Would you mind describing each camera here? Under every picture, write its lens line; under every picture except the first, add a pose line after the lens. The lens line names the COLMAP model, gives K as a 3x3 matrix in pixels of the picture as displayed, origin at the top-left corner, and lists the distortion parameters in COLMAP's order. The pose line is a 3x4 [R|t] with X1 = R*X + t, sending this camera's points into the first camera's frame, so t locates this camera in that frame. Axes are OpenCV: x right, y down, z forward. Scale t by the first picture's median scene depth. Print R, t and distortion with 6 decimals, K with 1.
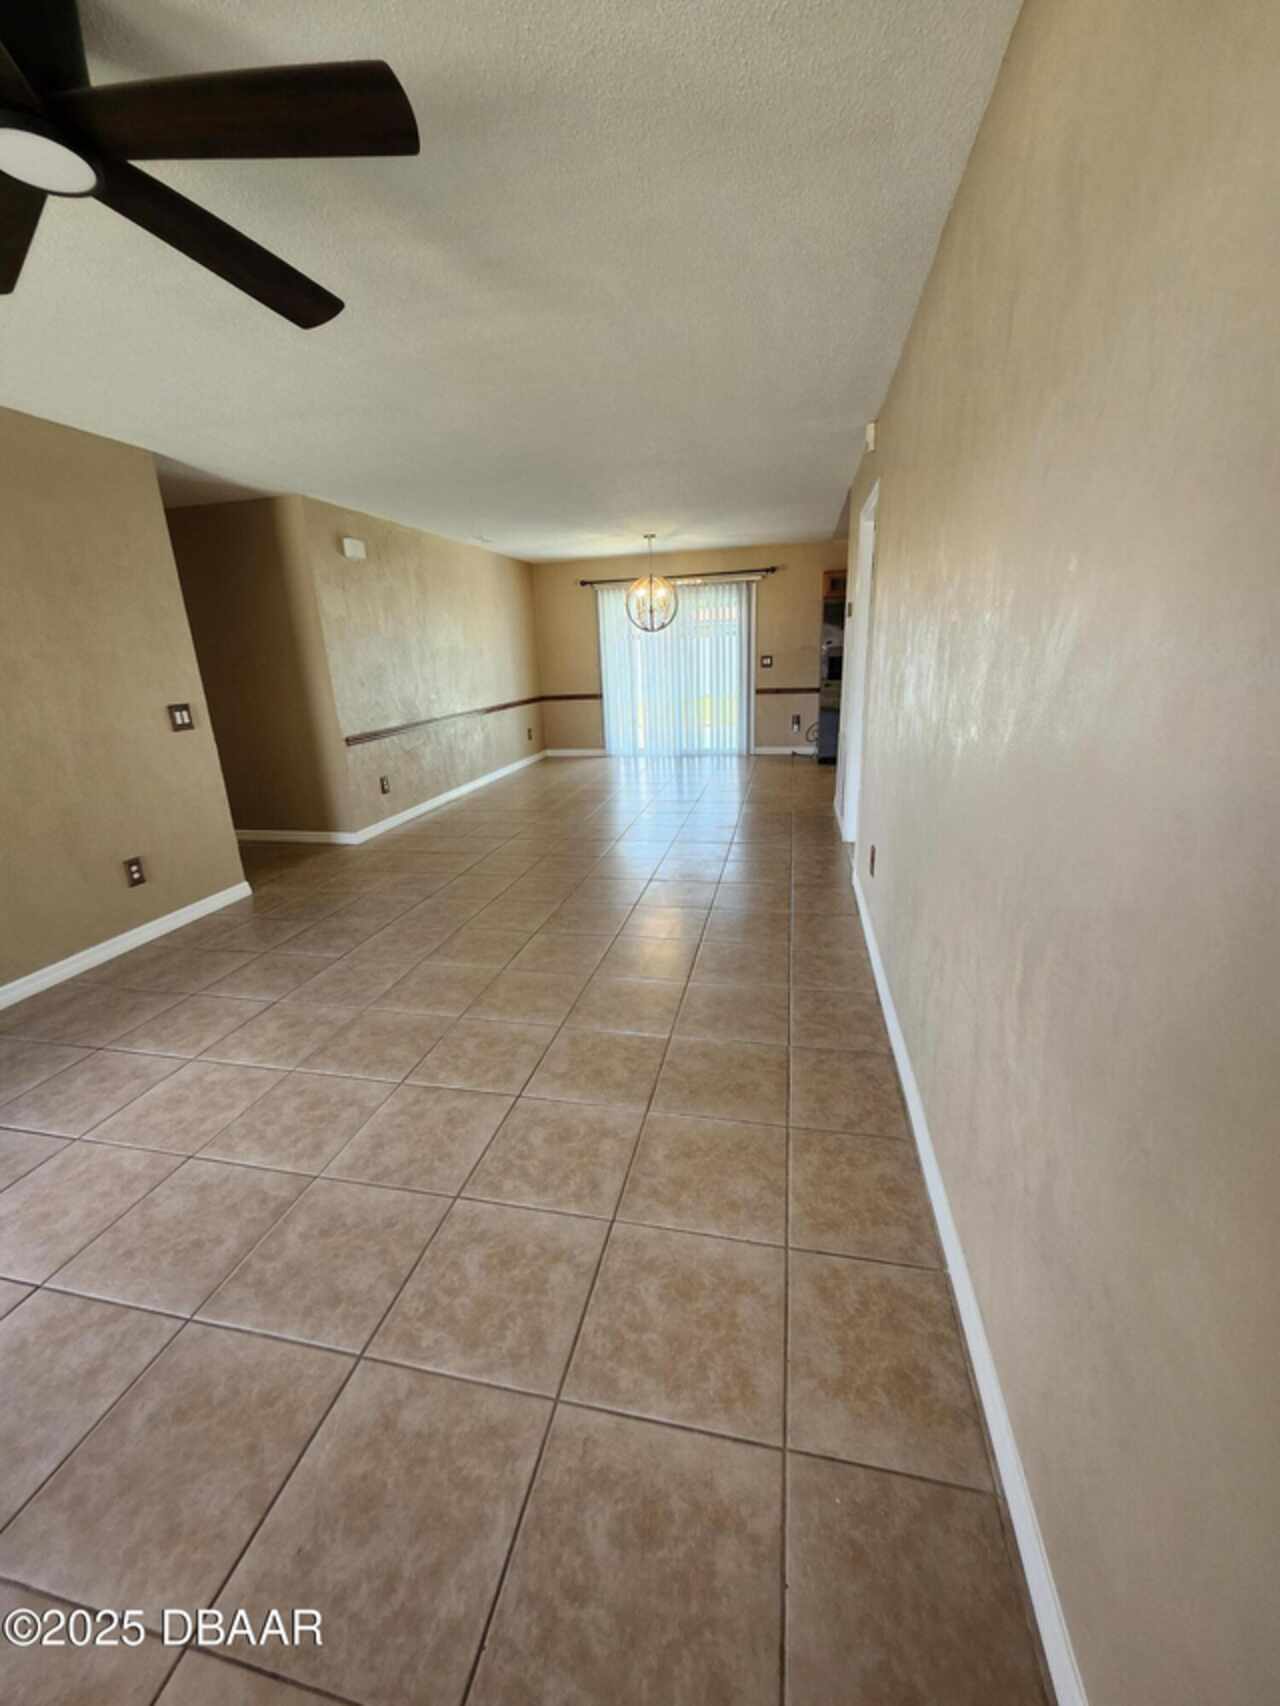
lens RADIAL K [[673.6, 0, 628.1], [0, 673.6, 841.7], [0, 0, 1]] dist [-0.001570, 0.000163]
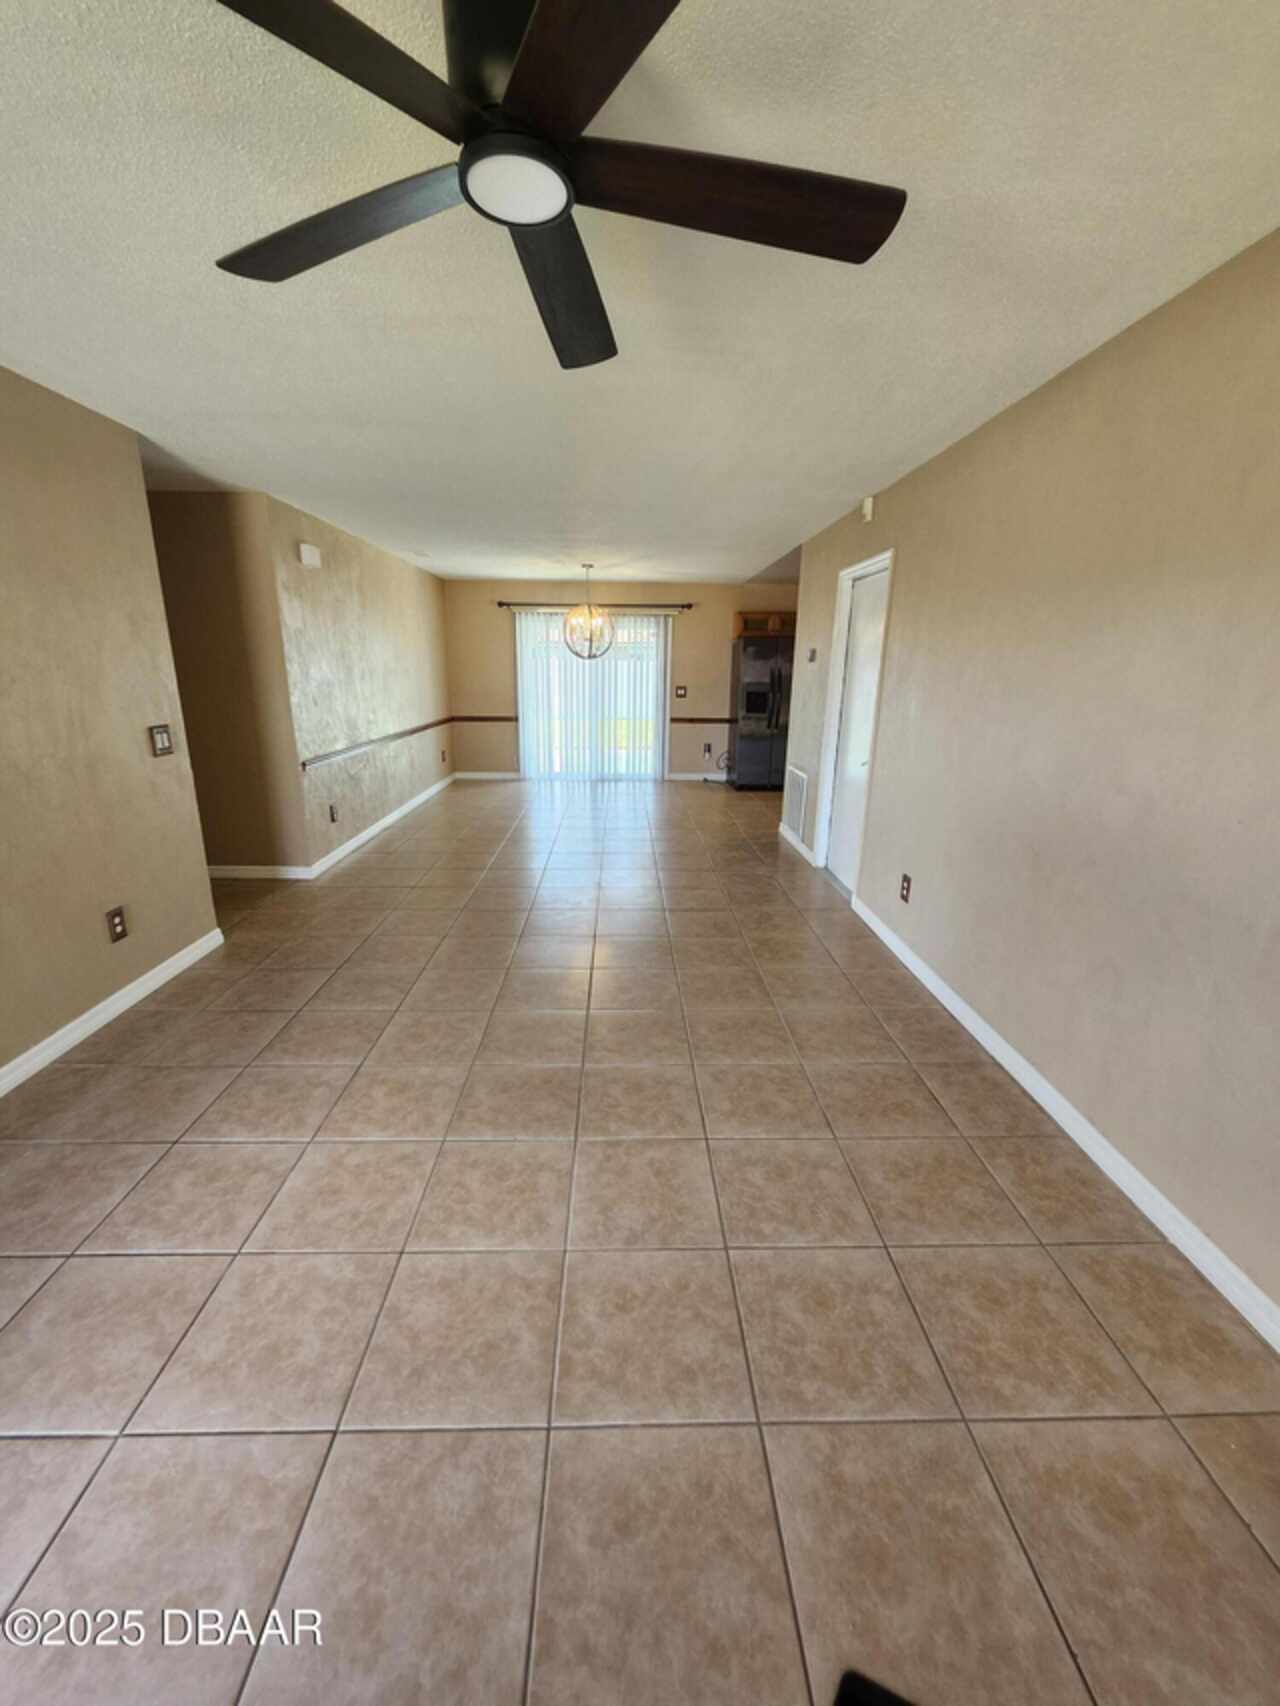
lens RADIAL K [[673.6, 0, 635.5], [0, 673.6, 840.7], [0, 0, 1]] dist [-0.001570, 0.000163]
pose [[0.967818, -0.010073, 0.251449, -0.321932], [0.016918, 0.999542, -0.025073, -0.027558], [-0.251081, 0.028520, 0.967546, 0.025333]]
